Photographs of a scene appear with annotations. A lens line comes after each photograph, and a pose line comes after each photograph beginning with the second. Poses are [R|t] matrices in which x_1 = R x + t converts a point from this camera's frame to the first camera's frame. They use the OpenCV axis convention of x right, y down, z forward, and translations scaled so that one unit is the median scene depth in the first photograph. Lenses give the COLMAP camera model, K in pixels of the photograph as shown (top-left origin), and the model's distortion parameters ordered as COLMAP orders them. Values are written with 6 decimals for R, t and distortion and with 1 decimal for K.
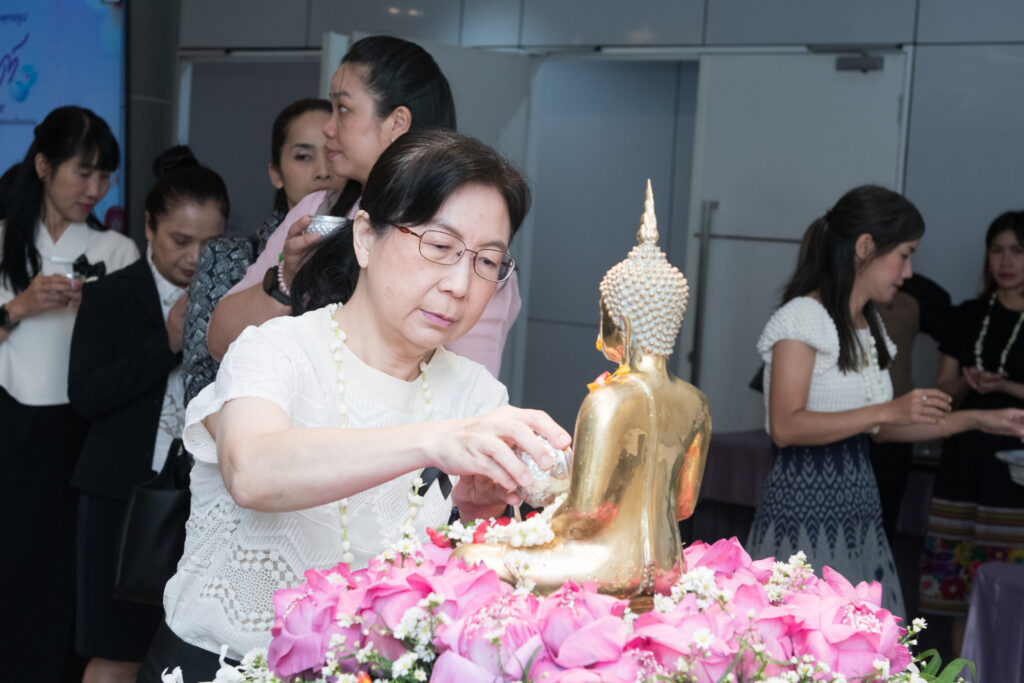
lens RADIAL K [[2236.4, 0, 512.0], [0, 2236.4, 341.5], [0, 0, 1]] dist [0.045632, 0.614141]
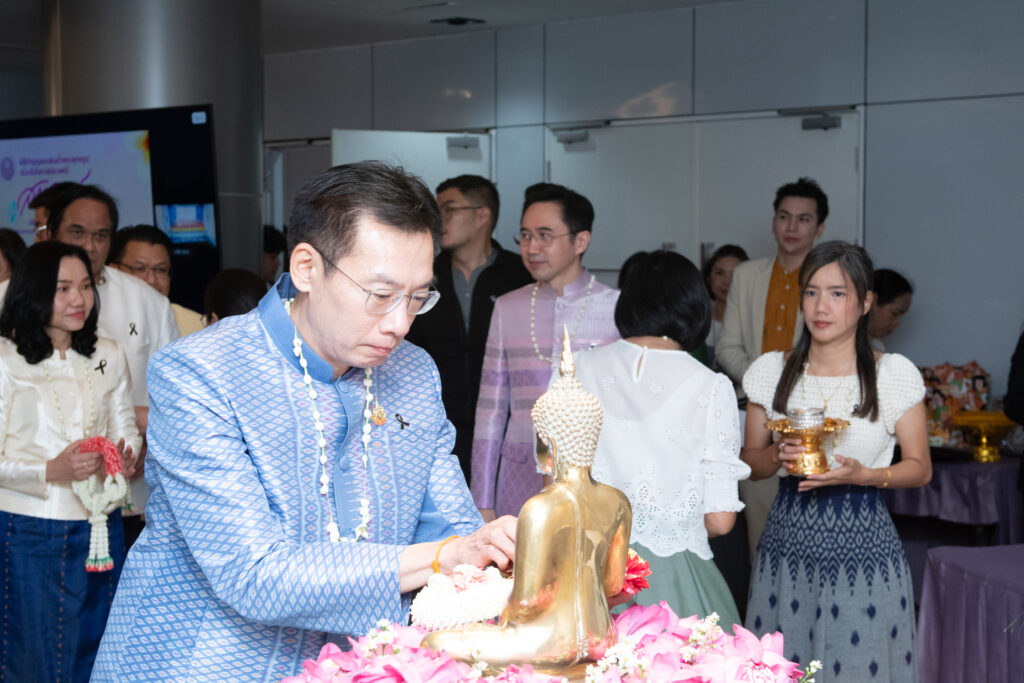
lens RADIAL K [[1840.5, 0, 512.0], [0, 1840.5, 341.5], [0, 0, 1]] dist [0.043396, 0.118998]
pose [[0.997197, -0.065136, -0.036824, 0.071137], [0.065144, 0.997875, -0.000969, -0.065786], [0.036809, -0.001433, 0.999321, -0.011911]]
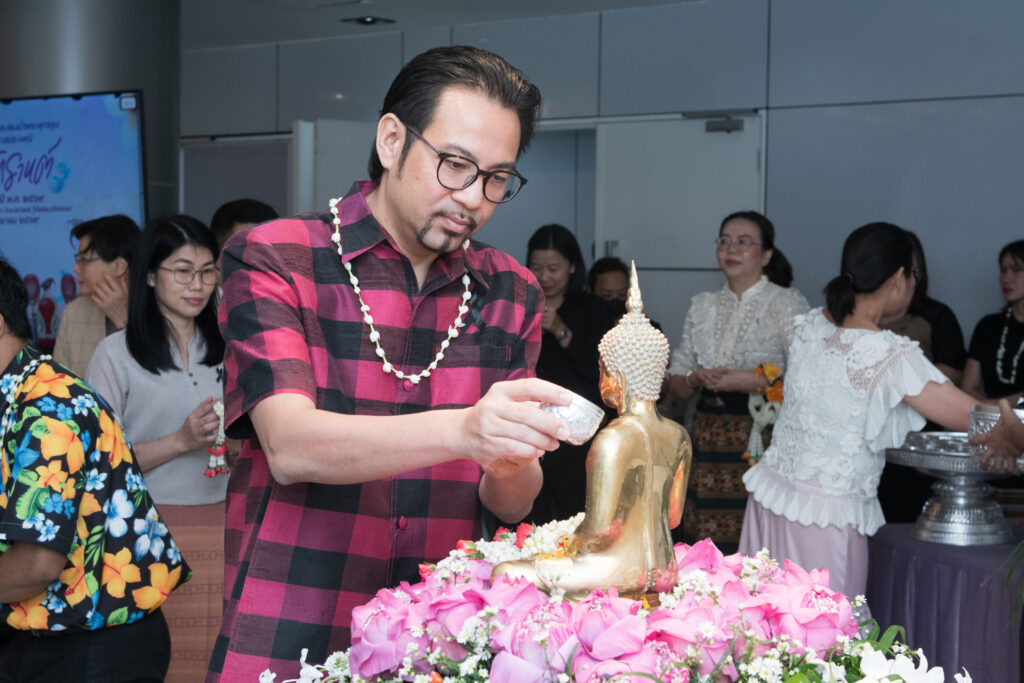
lens RADIAL K [[1796.5, 0, 512.0], [0, 1796.5, 341.5], [0, 0, 1]] dist [0.015799, 0.253187]
pose [[0.997628, -0.054403, 0.042164, -0.052640], [0.054567, 0.998506, -0.002754, -0.028966], [-0.041952, 0.005049, 0.999107, -0.000561]]
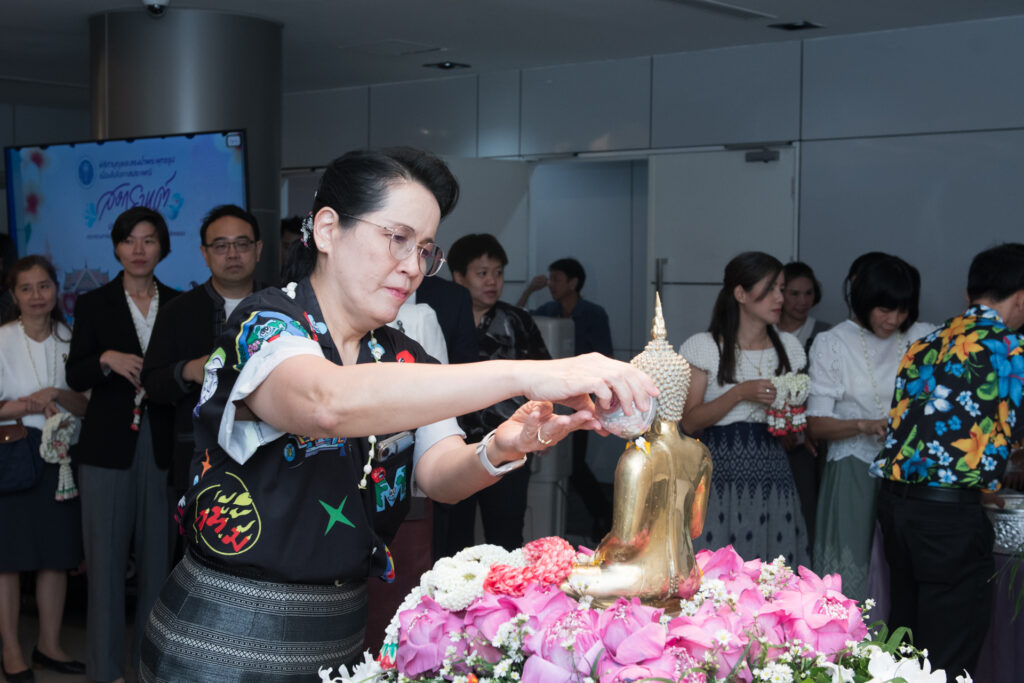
lens RADIAL K [[1568.4, 0, 512.0], [0, 1568.4, 341.5], [0, 0, 1]] dist [0.012032, 0.018912]
pose [[0.998470, -0.055249, -0.002228, -0.027235], [0.055235, 0.998456, -0.005865, -0.042921], [0.002549, 0.005733, 0.999980, 0.049162]]
